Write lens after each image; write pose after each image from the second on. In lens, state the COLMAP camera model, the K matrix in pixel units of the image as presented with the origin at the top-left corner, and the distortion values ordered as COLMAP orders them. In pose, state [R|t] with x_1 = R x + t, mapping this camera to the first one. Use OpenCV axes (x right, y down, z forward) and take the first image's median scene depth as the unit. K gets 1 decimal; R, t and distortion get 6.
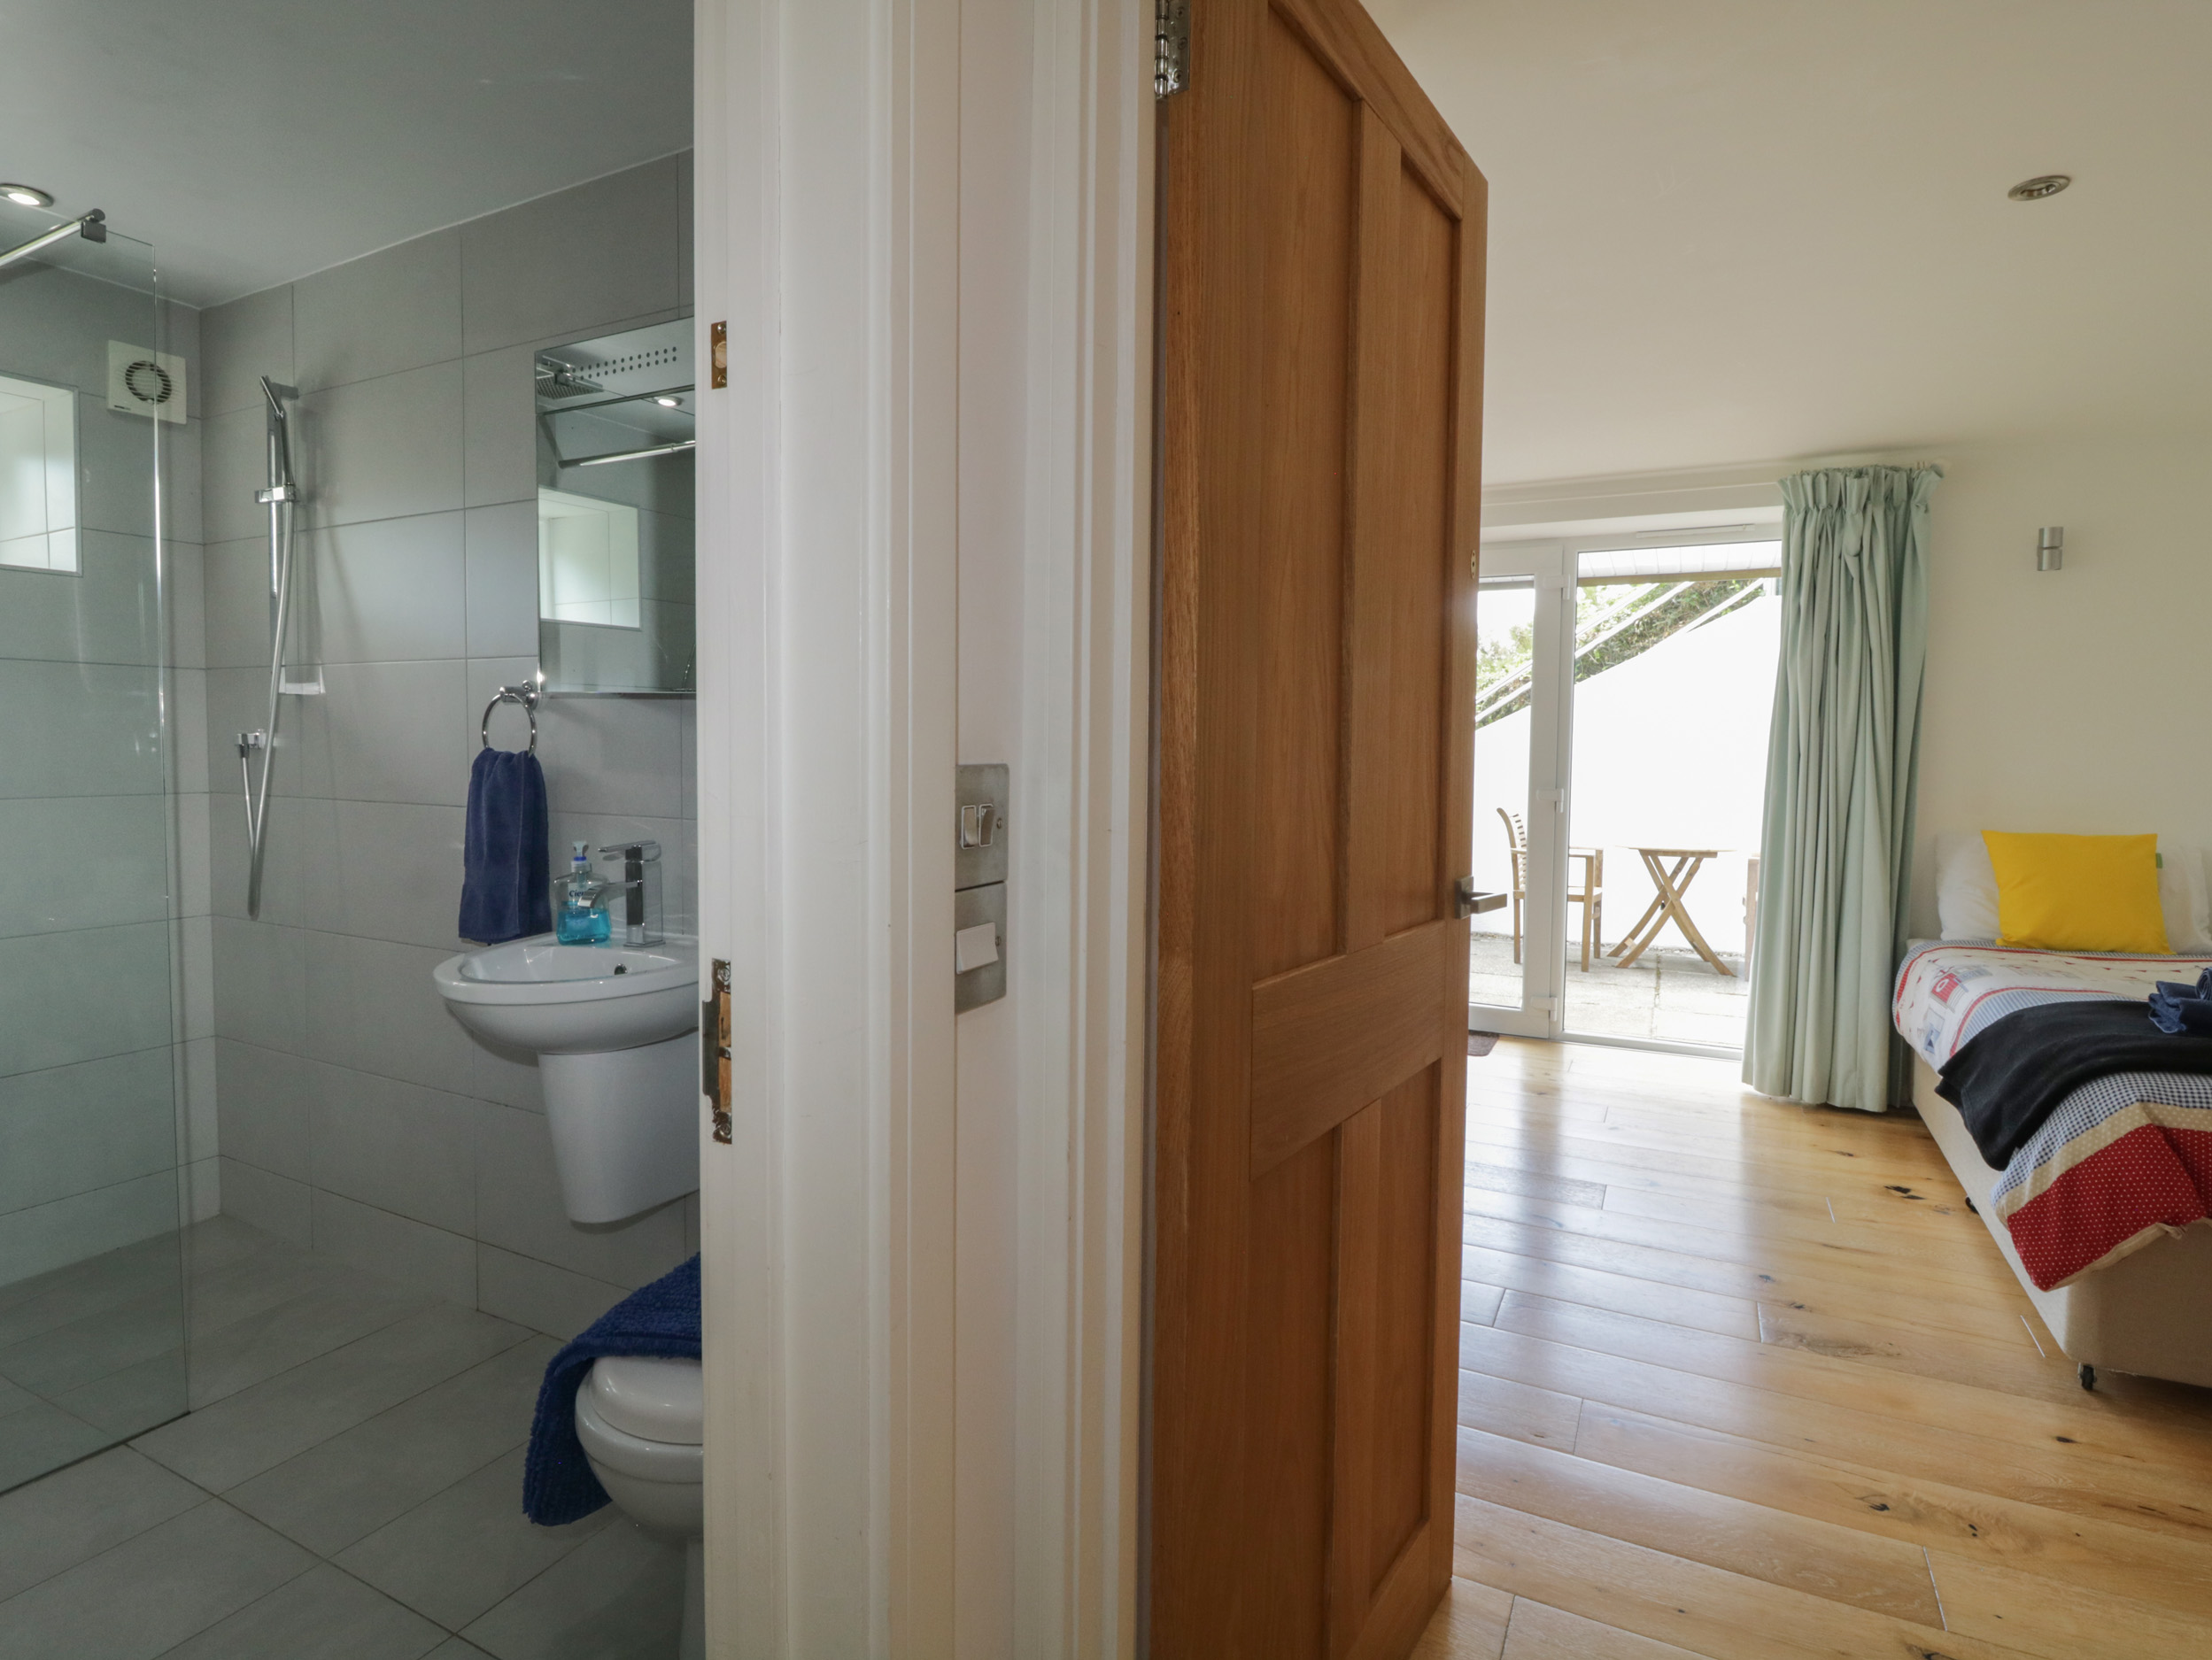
lens RADIAL K [[1157.1, 0, 1106.2], [0, 1157.1, 806.7], [0, 0, 1]] dist [-0.000001, -0.012655]
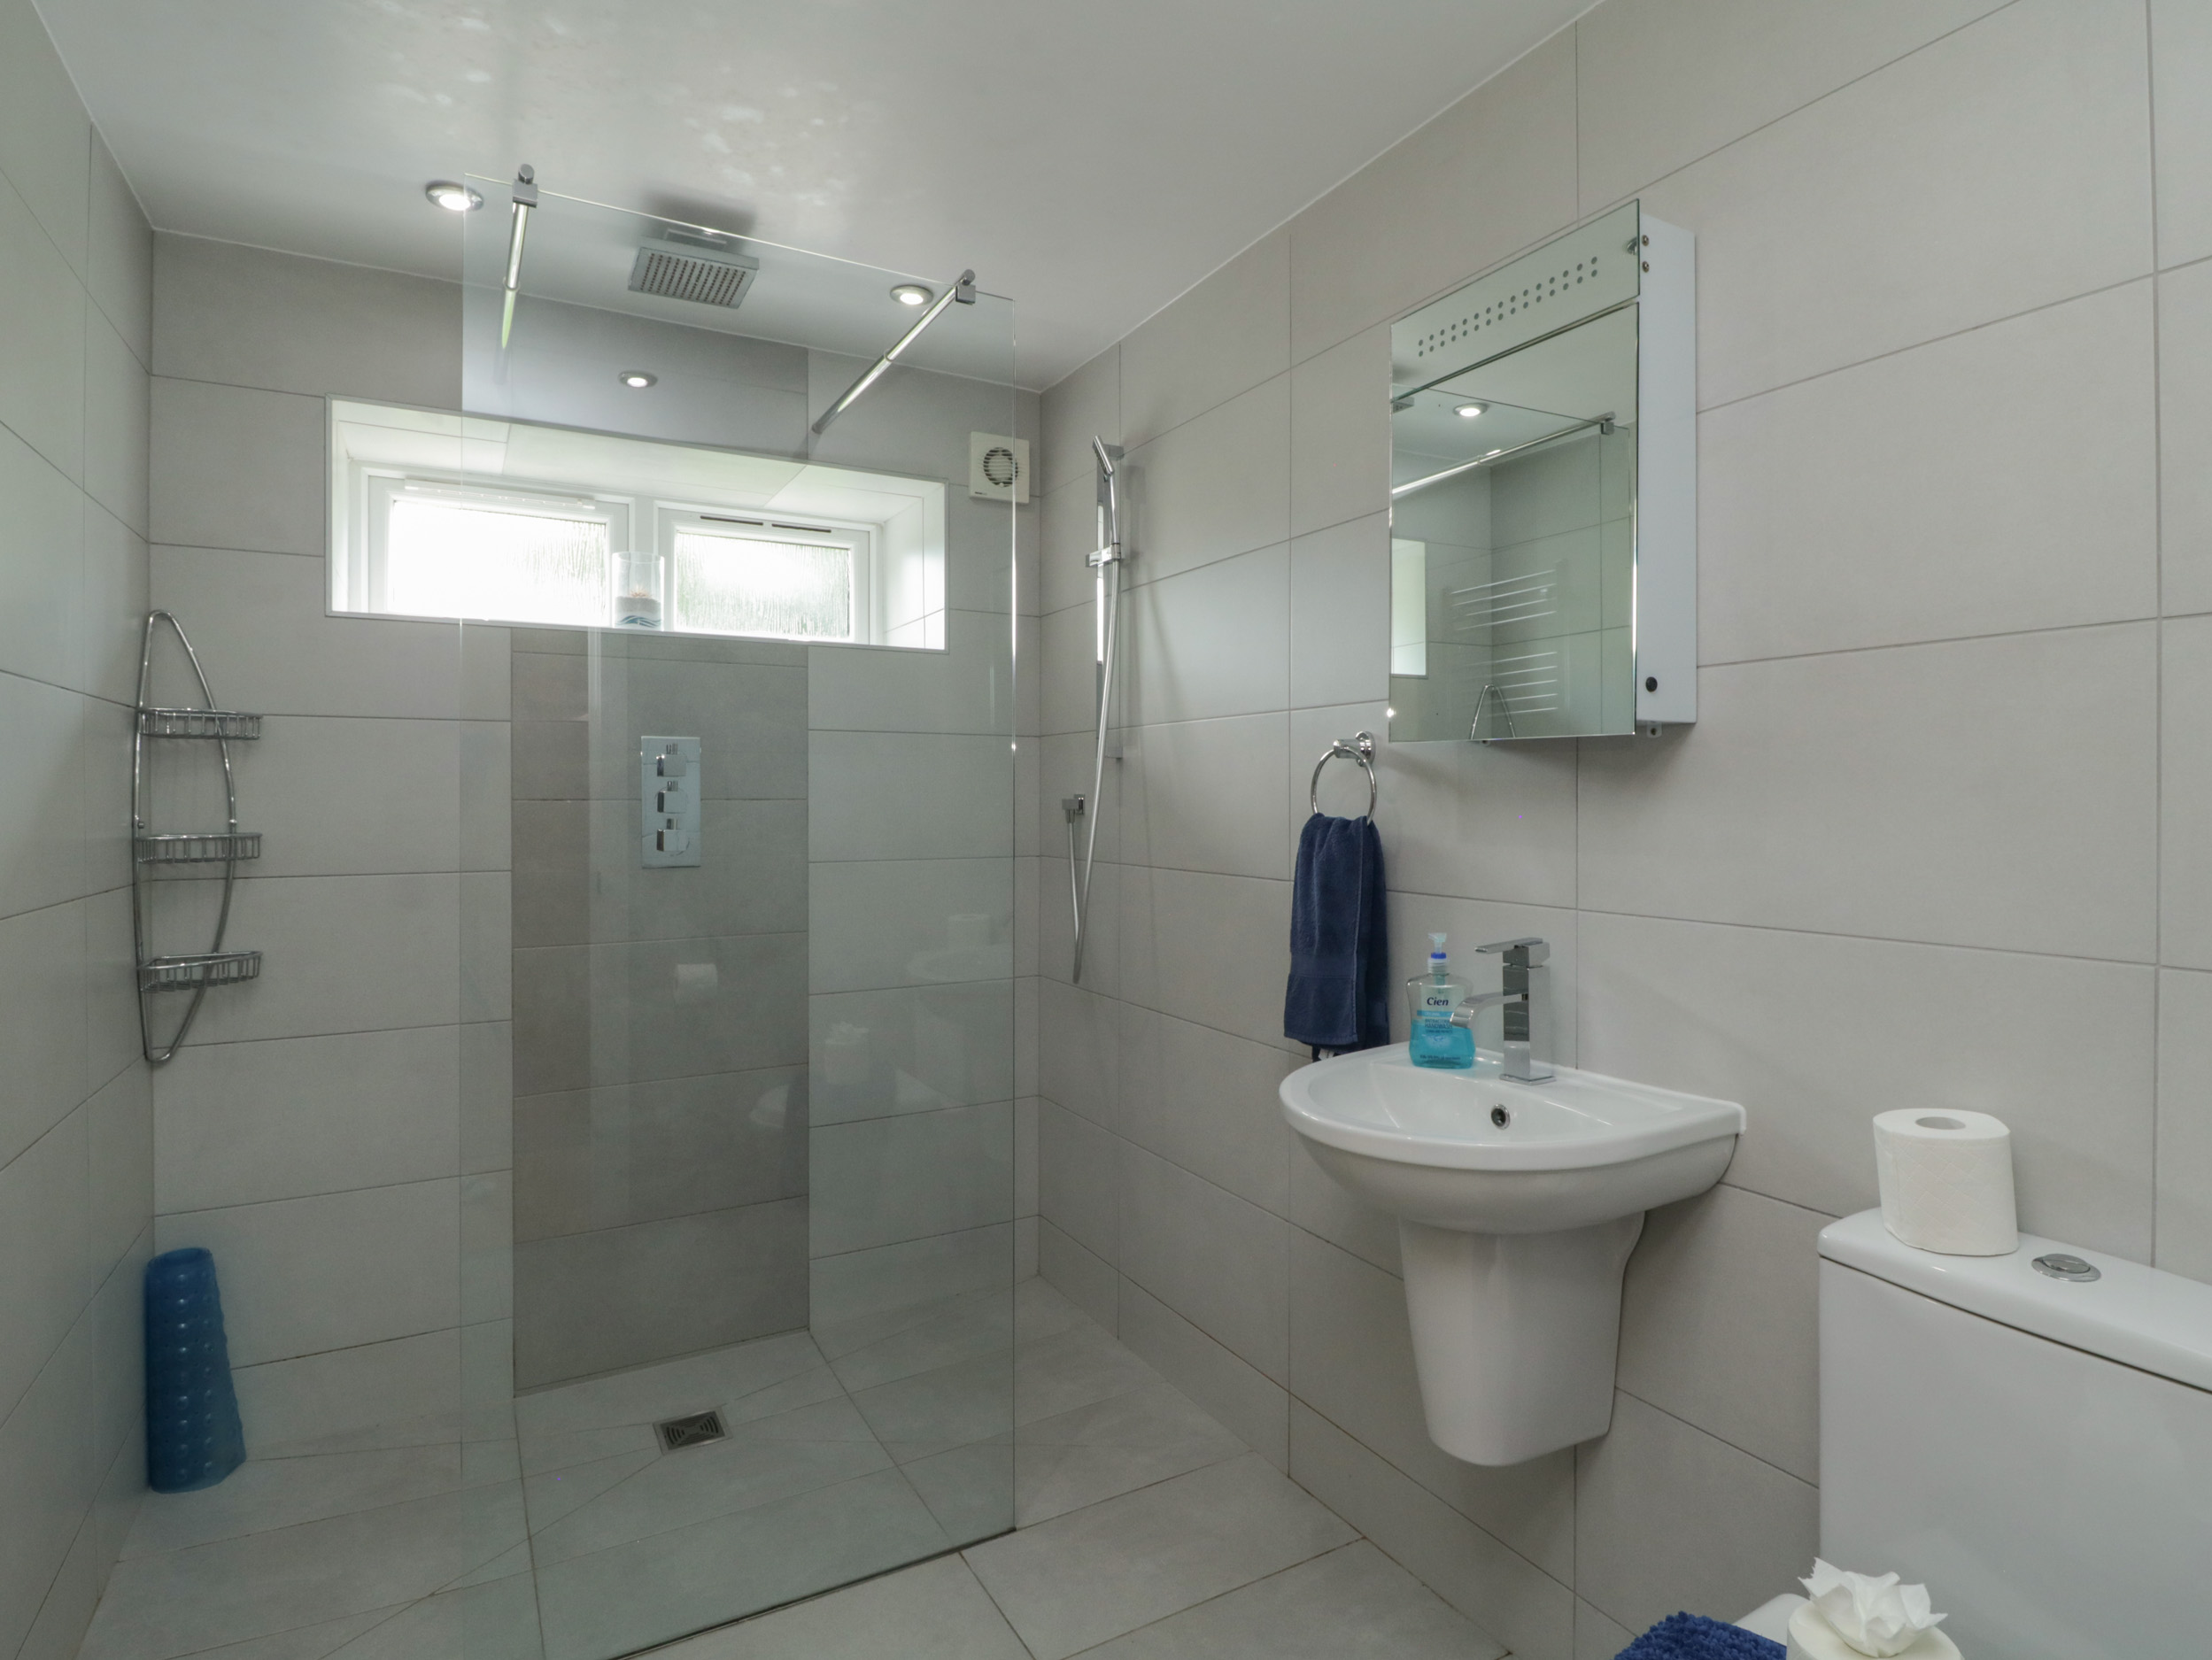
lens RADIAL K [[1157.1, 0, 1106.2], [0, 1157.1, 806.7], [0, 0, 1]] dist [-0.000001, -0.012655]
pose [[0.834769, -0.009402, -0.550519, -0.198457], [-0.018676, 0.998795, -0.045377, -0.014361], [0.550283, 0.048161, 0.833588, 0.210689]]
